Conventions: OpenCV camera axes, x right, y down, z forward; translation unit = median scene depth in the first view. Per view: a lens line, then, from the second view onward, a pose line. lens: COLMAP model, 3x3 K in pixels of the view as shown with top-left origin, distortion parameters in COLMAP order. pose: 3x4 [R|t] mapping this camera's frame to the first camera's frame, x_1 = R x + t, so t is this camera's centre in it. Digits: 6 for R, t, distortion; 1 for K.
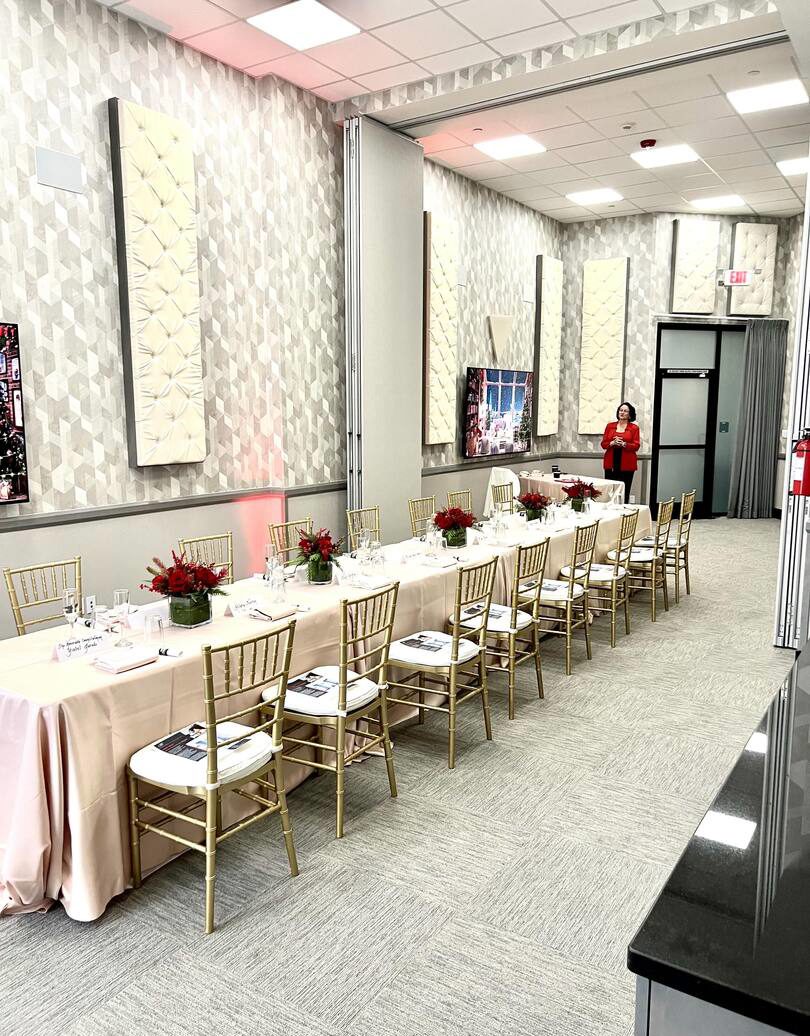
lens RADIAL K [[813.0, 0, 405.1], [0, 813.0, 531.3], [0, 0, 1]] dist [0.014279, 0.001693]
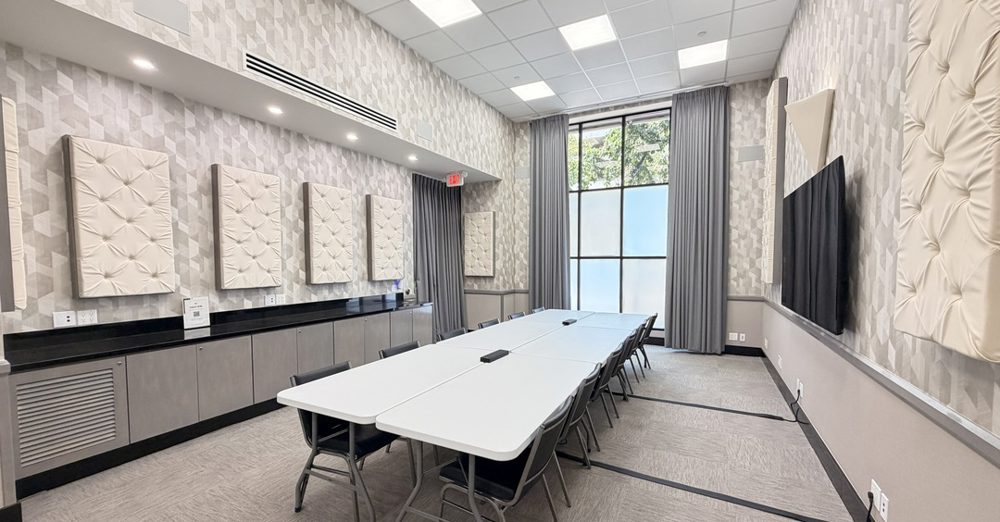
lens RADIAL K [[398.8, 0, 496.8], [0, 398.8, 281.1], [0, 0, 1]] dist [-0.002067, 0.000011]
pose [[-0.995705, 0.009051, -0.092134, -0.013685], [-0.009702, 0.979528, 0.201076, -0.144780], [0.092068, 0.201106, -0.975233, 1.071538]]
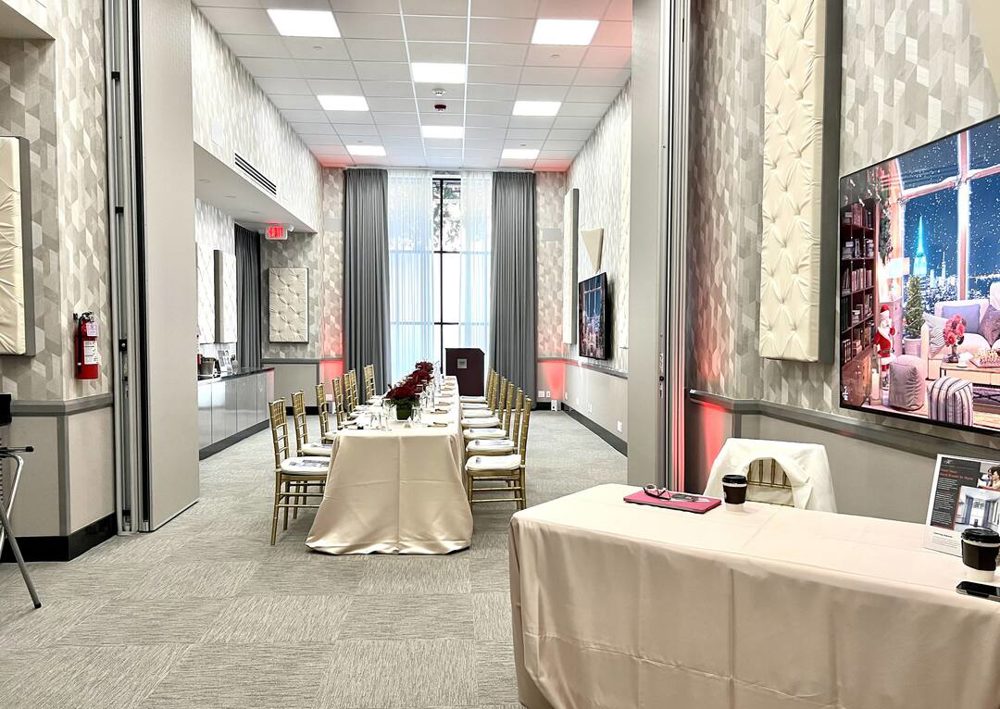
lens RADIAL K [[761.8, 0, 501.3], [0, 761.8, 368.3], [0, 0, 1]] dist [0.090872, -0.000604]
pose [[-0.804957, 0.022890, -0.592892, 0.634180], [-0.093861, 0.981761, 0.165336, -0.226855], [0.585863, 0.188738, -0.788126, 1.757948]]
